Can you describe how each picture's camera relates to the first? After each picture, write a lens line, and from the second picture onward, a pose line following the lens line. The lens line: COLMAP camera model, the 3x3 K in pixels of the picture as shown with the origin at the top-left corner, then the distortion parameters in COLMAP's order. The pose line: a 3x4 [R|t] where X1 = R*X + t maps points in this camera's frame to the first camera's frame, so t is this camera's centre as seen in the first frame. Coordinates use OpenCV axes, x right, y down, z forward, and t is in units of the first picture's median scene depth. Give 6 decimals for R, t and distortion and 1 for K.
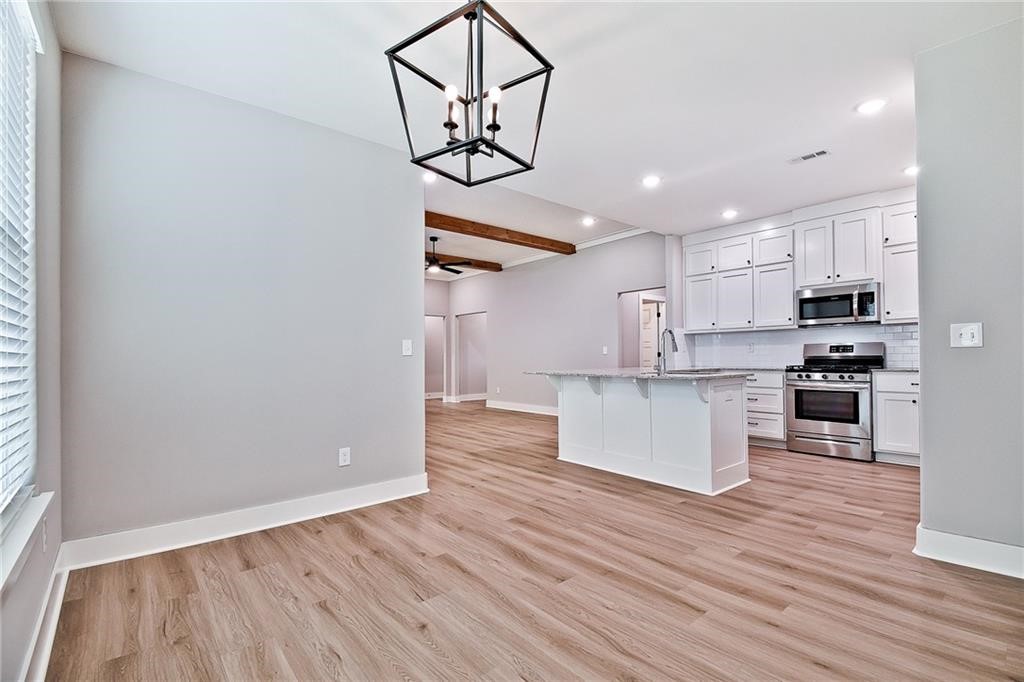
lens RADIAL K [[454.5, 0, 512.0], [0, 454.5, 341.0], [0, 0, 1]] dist [0.000835, -0.000510]
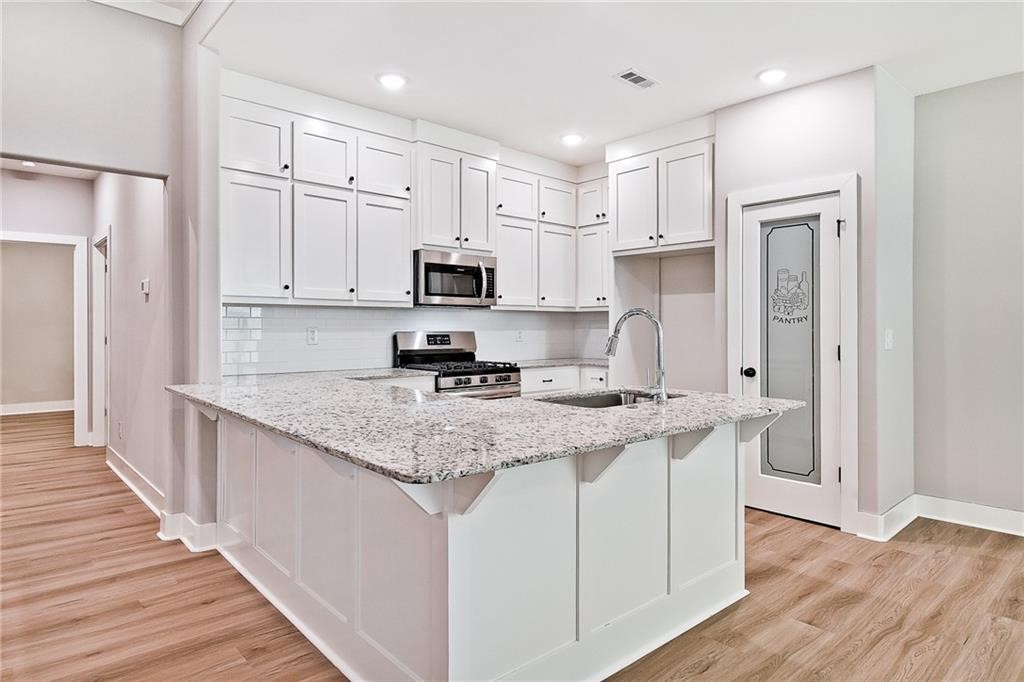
lens RADIAL K [[600.3, 0, 512.0], [0, 600.3, 341.0], [0, 0, 1]] dist [-0.003550, -0.003035]
pose [[-0.031275, -0.005461, 0.999496, -0.241287], [-0.030478, 0.999525, 0.004508, 0.011864], [-0.999046, -0.030321, -0.031426, 0.977166]]
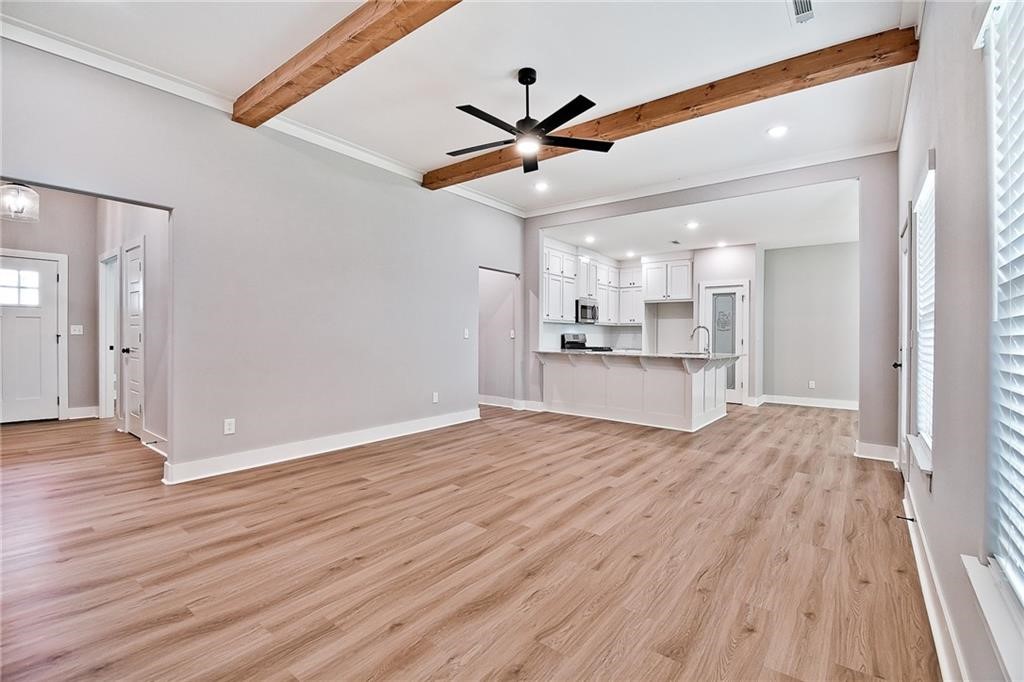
lens RADIAL K [[454.5, 0, 512.0], [0, 454.5, 341.0], [0, 0, 1]] dist [0.000835, -0.000510]
pose [[-0.205020, -0.000538, 0.978758, -0.922787], [-0.035522, 0.999345, -0.006892, 0.054658], [-0.978113, -0.036180, -0.204905, 1.680402]]
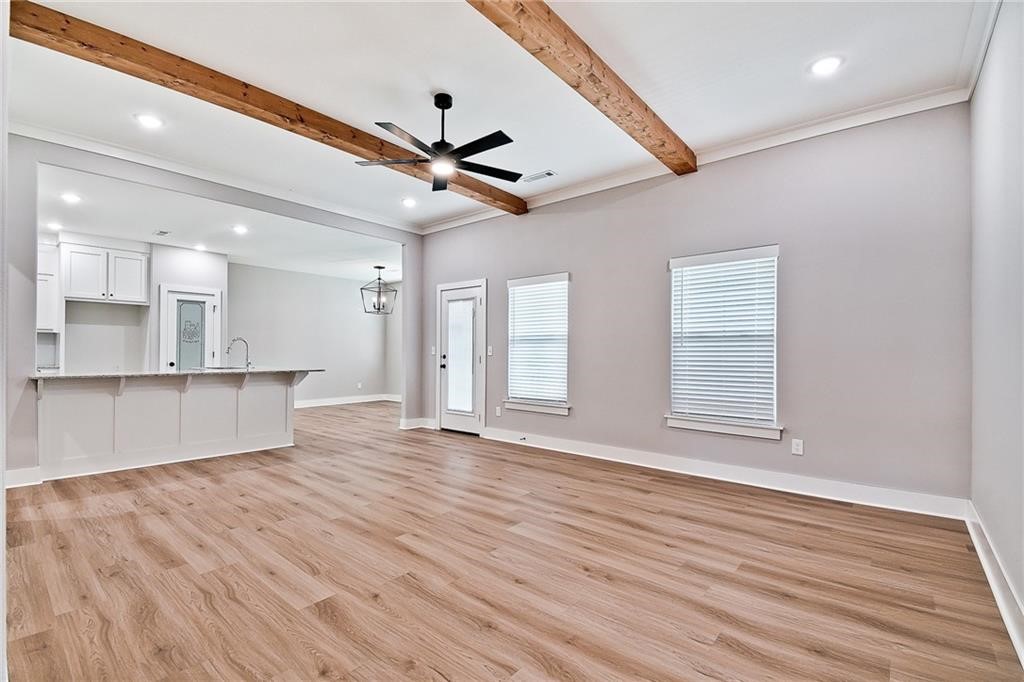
lens RADIAL K [[454.5, 0, 512.0], [0, 454.5, 341.0], [0, 0, 1]] dist [0.000835, -0.000510]
pose [[-0.985622, 0.005556, -0.168873, -0.241766], [0.013682, 0.998802, -0.046990, 0.058727], [0.168410, -0.048624, -0.984517, 2.232692]]
